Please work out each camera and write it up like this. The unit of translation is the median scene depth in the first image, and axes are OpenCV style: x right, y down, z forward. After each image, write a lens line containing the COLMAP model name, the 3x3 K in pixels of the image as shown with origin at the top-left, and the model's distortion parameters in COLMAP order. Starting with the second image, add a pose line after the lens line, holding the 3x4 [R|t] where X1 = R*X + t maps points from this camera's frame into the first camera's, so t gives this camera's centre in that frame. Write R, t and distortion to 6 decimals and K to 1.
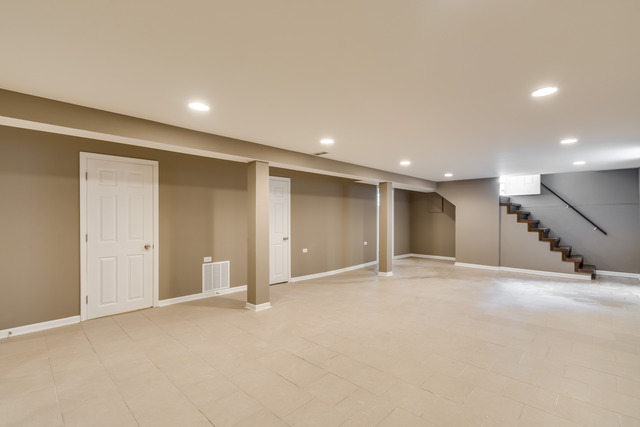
lens RADIAL K [[291.3, 0, 324.0], [0, 291.3, 214.1], [0, 0, 1]] dist [0.002347, 0.000112]
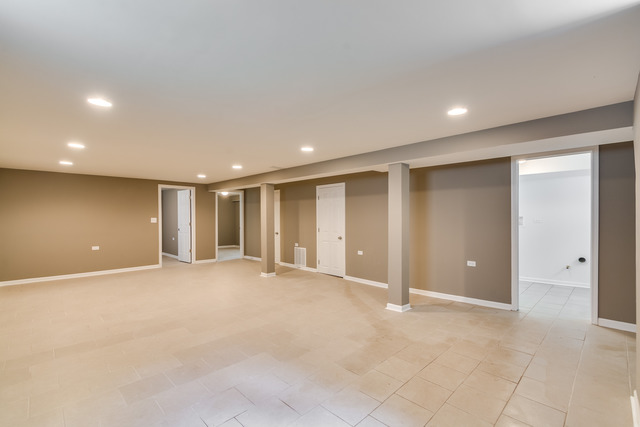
lens RADIAL K [[291.3, 0, 323.9], [0, 291.3, 218.7], [0, 0, 1]] dist [0.002347, 0.000112]
pose [[-0.029148, -0.004120, -0.999567, 0.990874], [0.006588, 0.999969, -0.004314, 0.015689], [0.999553, -0.006711, -0.029120, 0.983682]]
